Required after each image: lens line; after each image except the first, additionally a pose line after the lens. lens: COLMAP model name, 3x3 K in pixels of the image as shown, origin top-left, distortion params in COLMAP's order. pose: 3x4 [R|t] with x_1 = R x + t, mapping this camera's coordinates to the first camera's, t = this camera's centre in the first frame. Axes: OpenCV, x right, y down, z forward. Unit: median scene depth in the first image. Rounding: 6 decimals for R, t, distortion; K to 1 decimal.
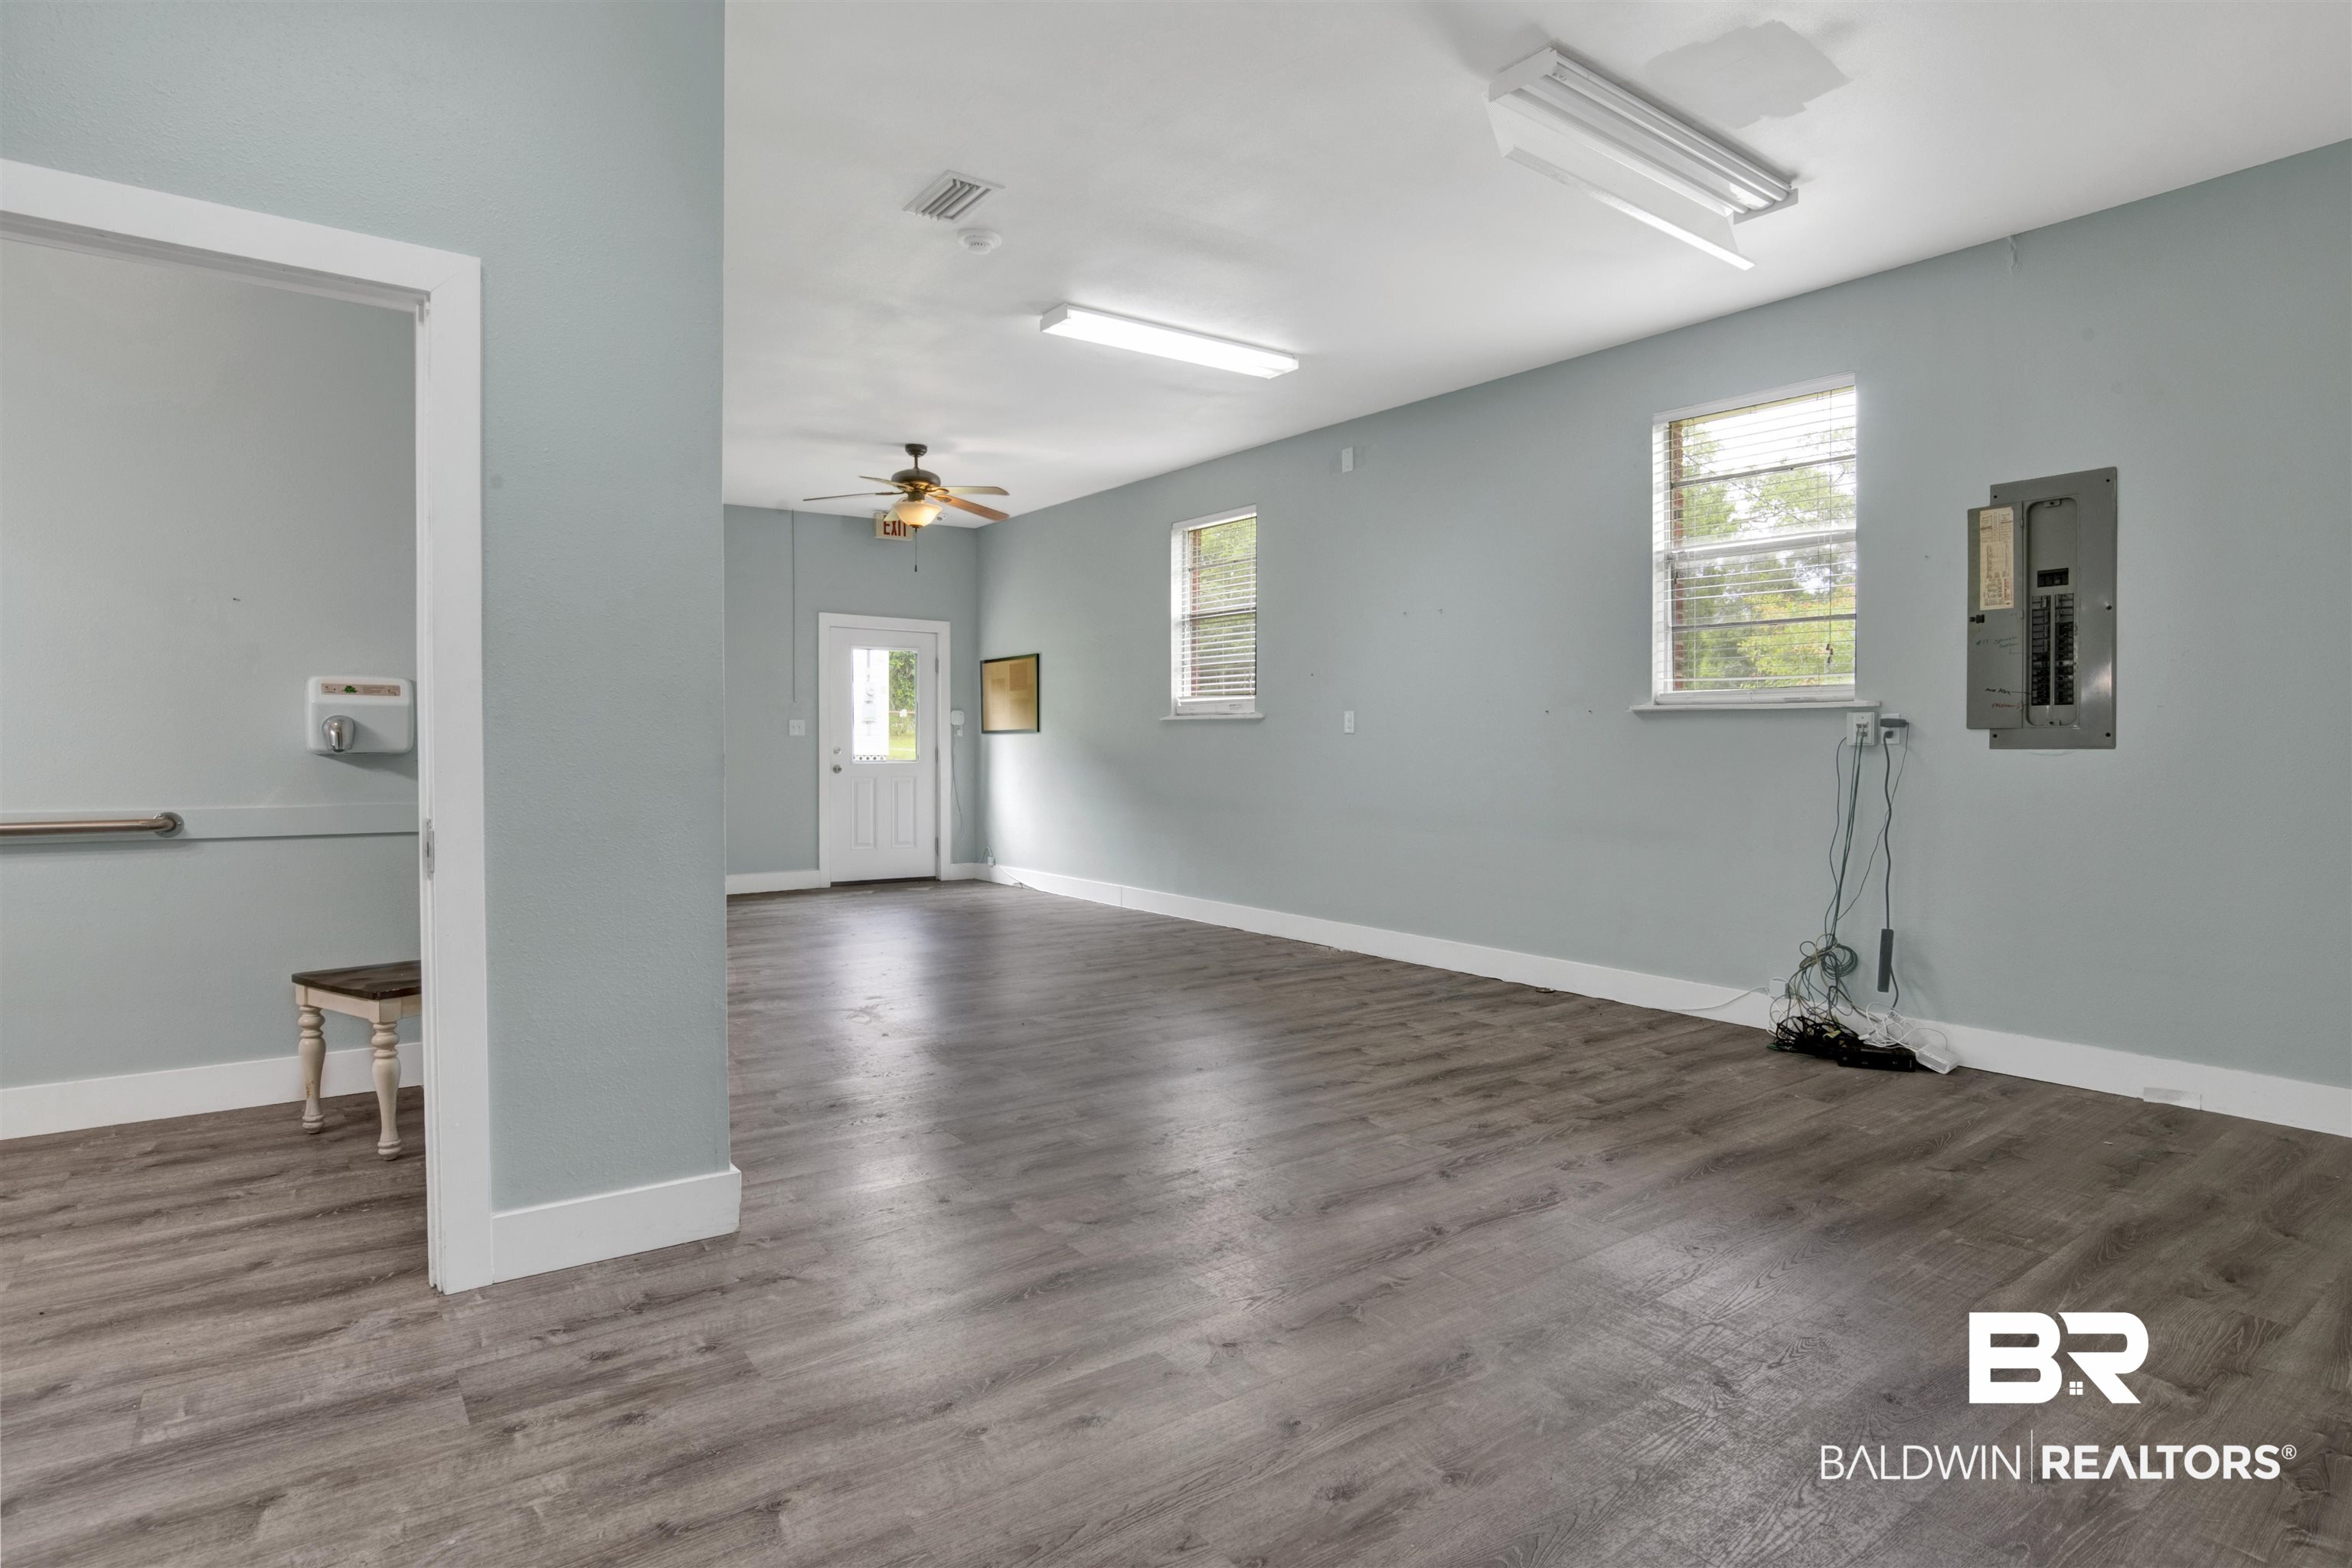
lens RADIAL K [[1233.7, 0, 1174.9], [0, 1233.7, 775.3], [0, 0, 1]] dist [-0.065129, 0.020365]
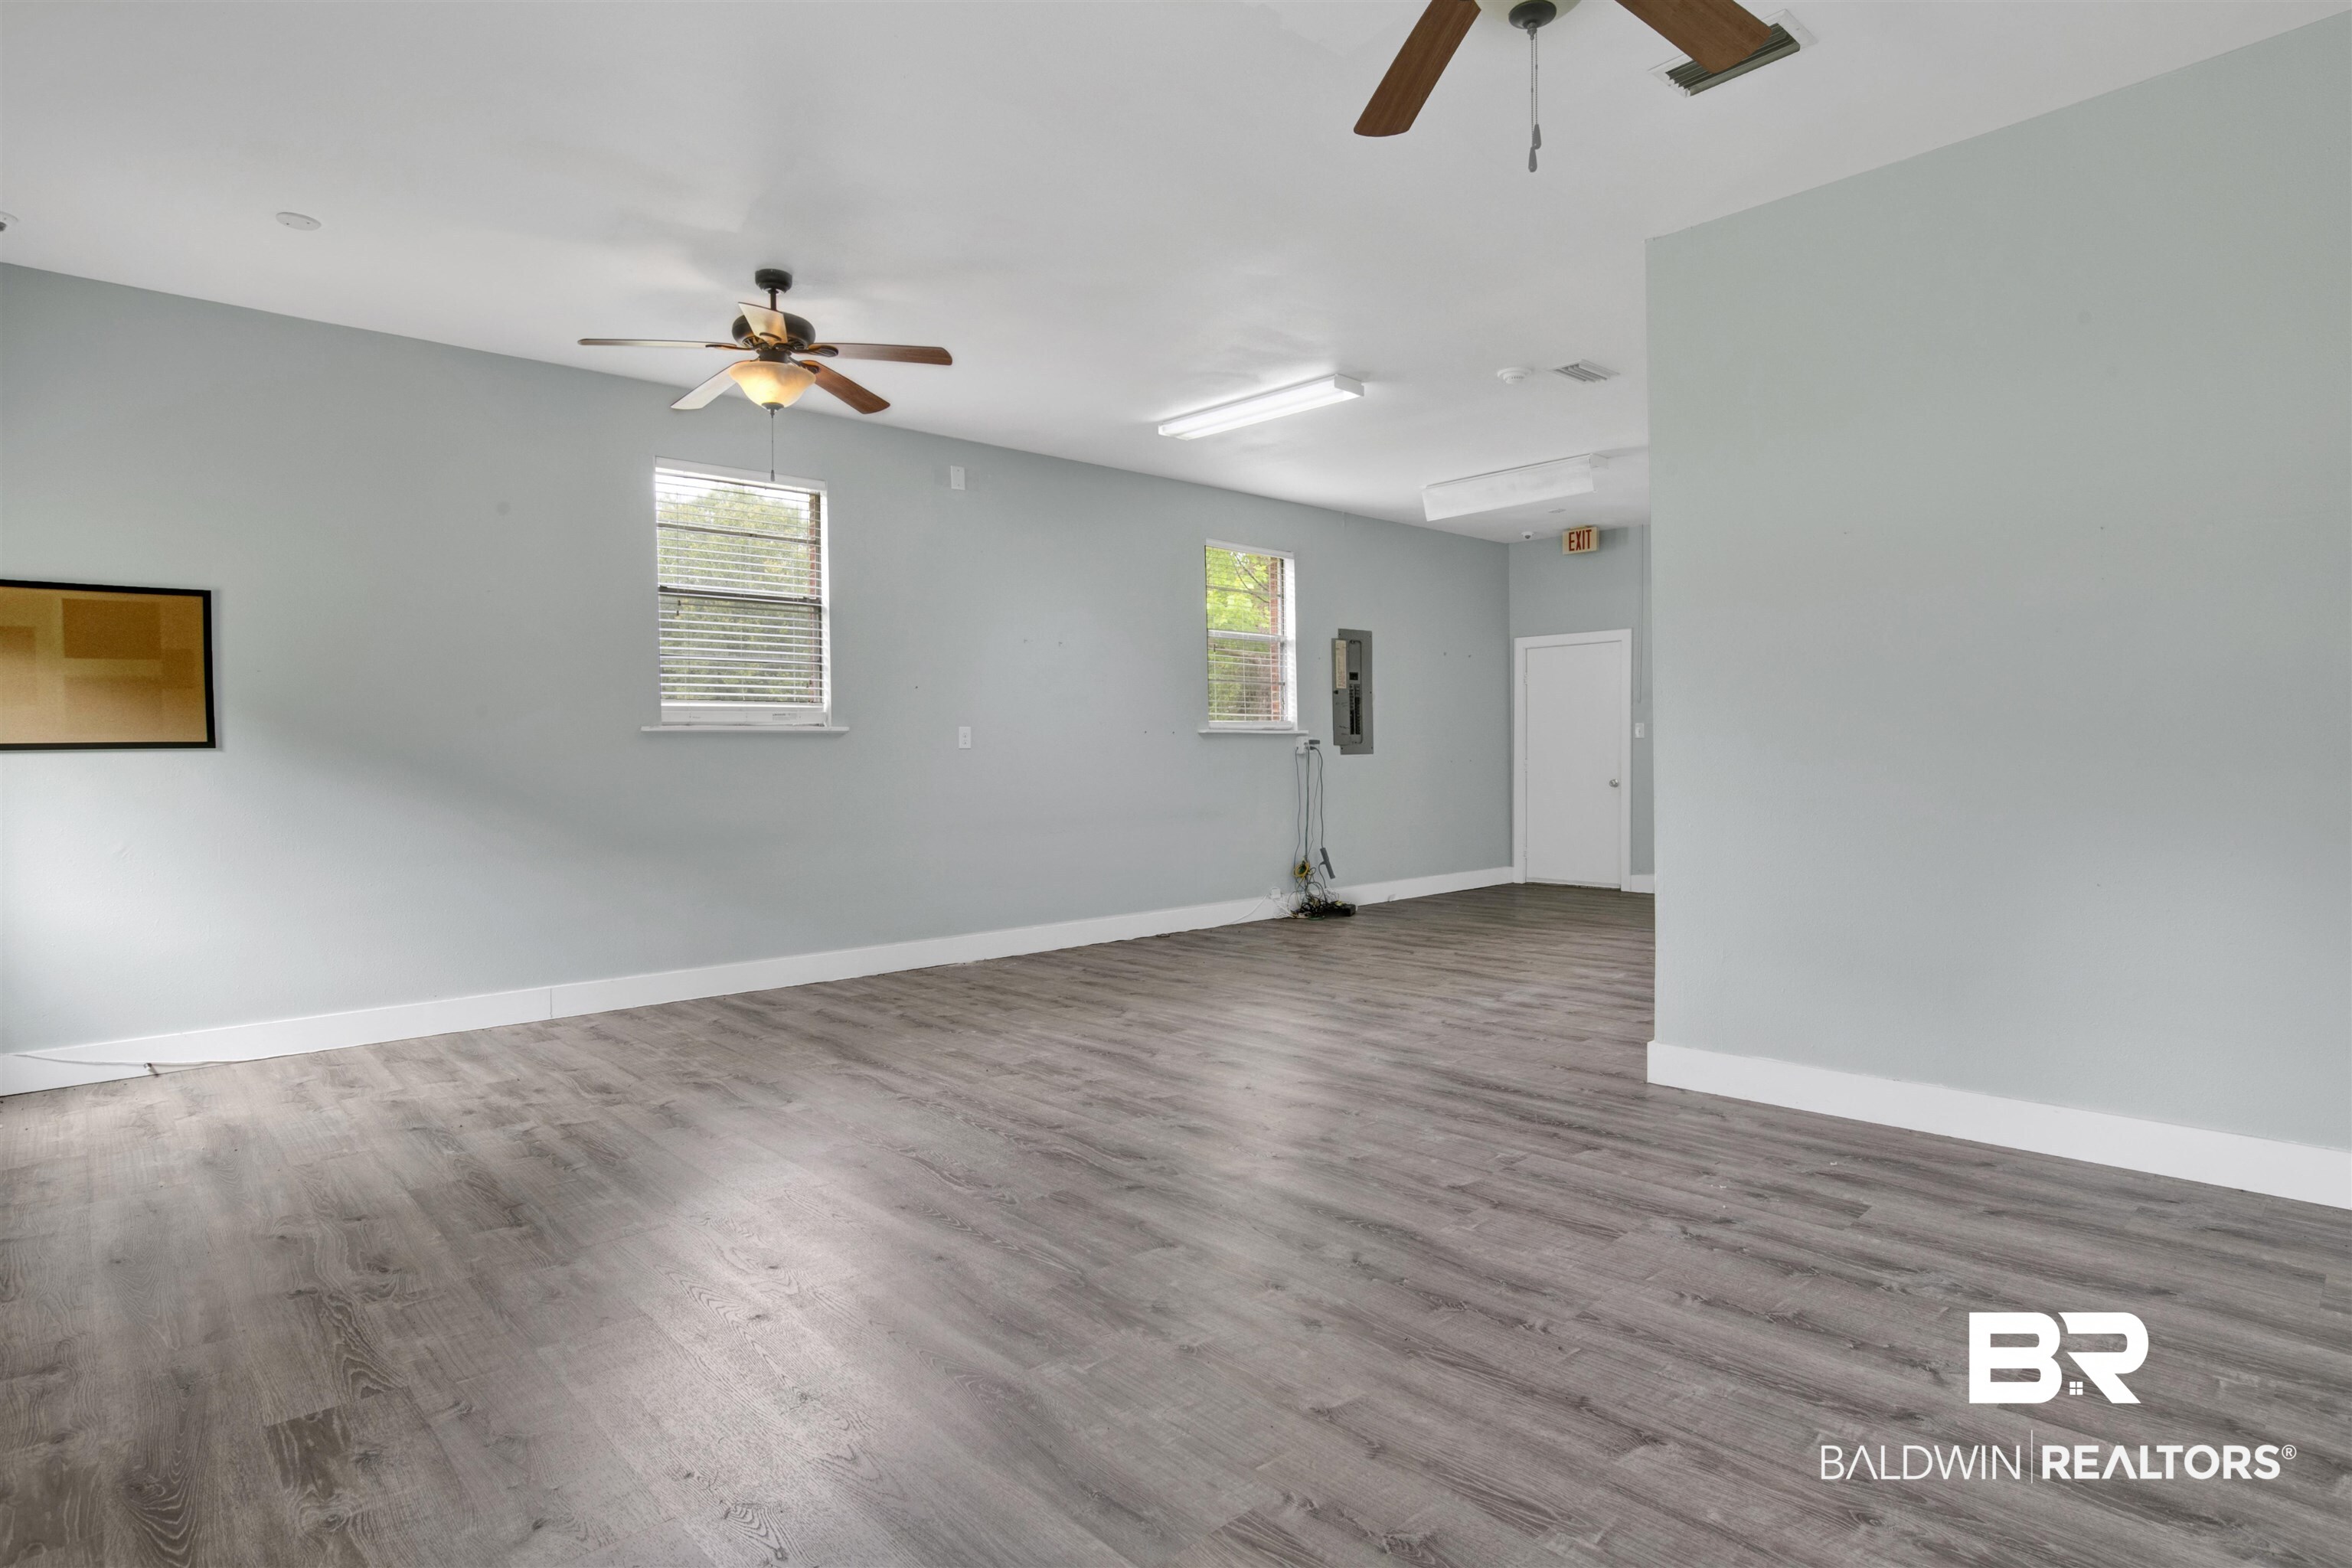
lens RADIAL K [[1233.7, 0, 1174.9], [0, 1233.7, 775.3], [0, 0, 1]] dist [-0.065129, 0.020365]
pose [[-0.098767, -0.016726, 0.994970, -1.384868], [0.039929, 0.998987, 0.020757, -0.040861], [-0.994309, 0.041779, -0.097999, 1.453047]]
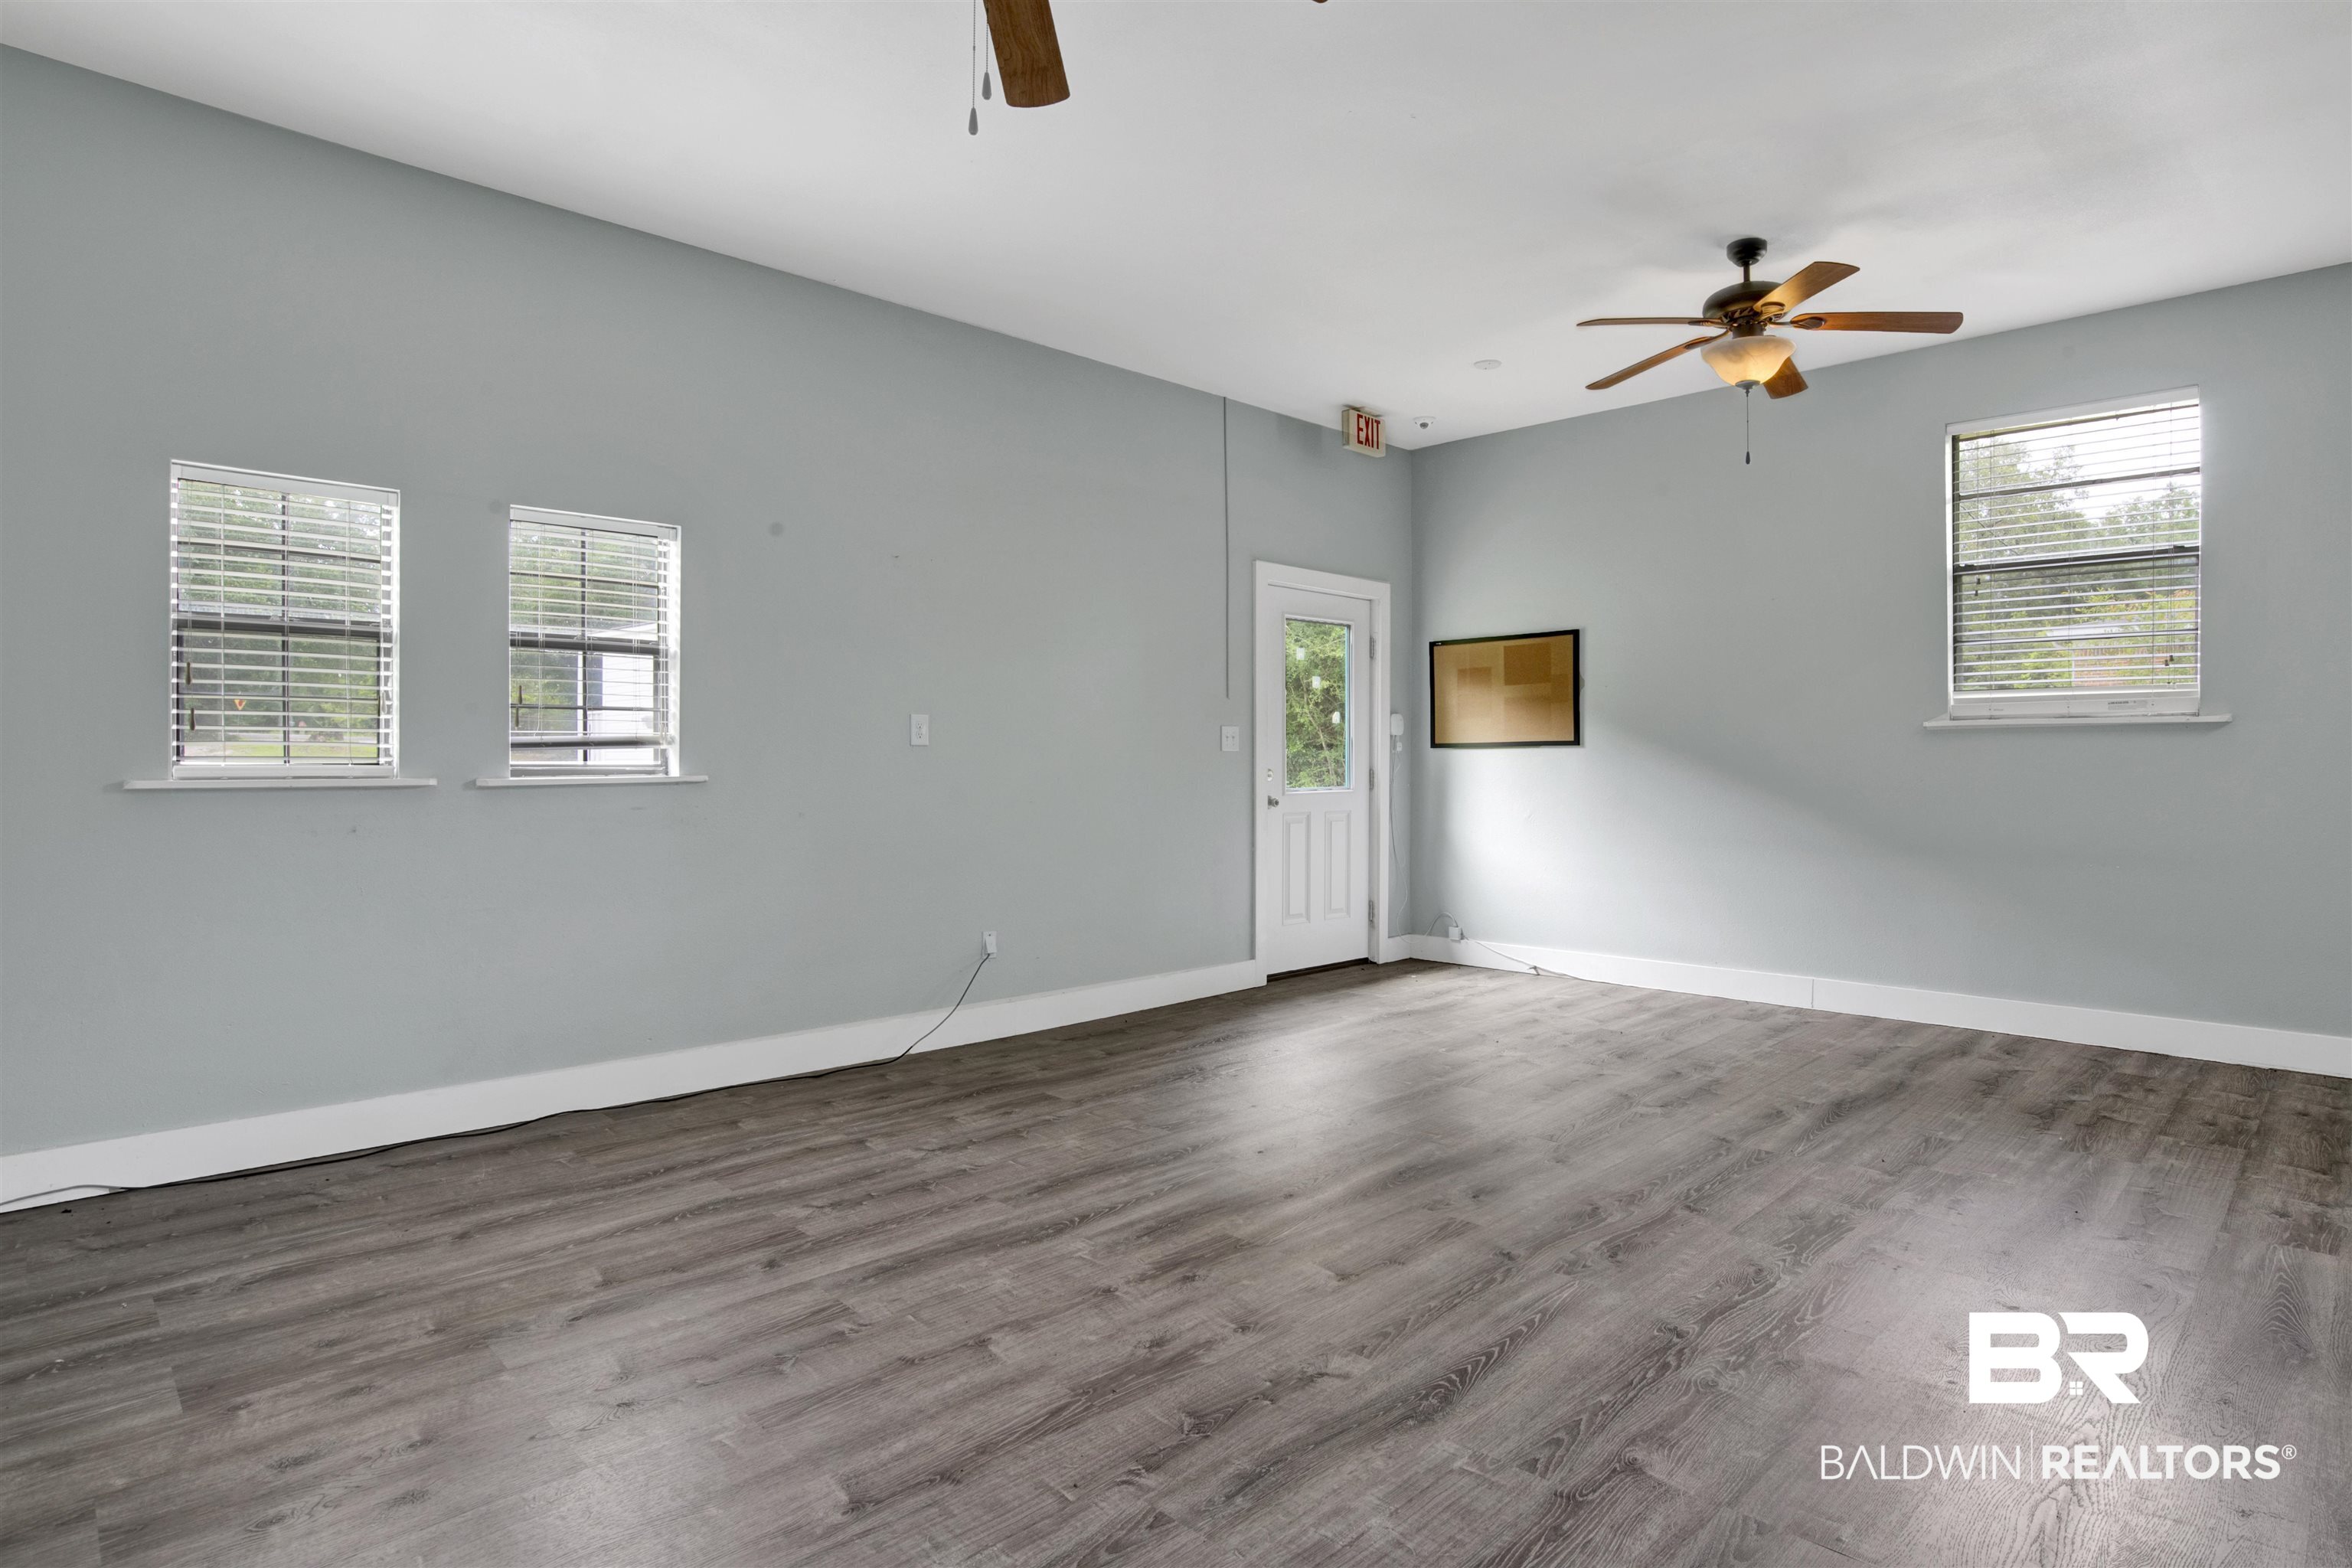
lens RADIAL K [[1236.6, 0, 1227.4], [0, 1236.6, 772.6], [0, 0, 1]] dist [-0.074426, 0.025312]
pose [[0.989206, 0.000493, 0.146530, -0.878945], [0.002515, 0.999790, -0.020339, -0.015513], [-0.146509, 0.020488, 0.988997, 0.796474]]
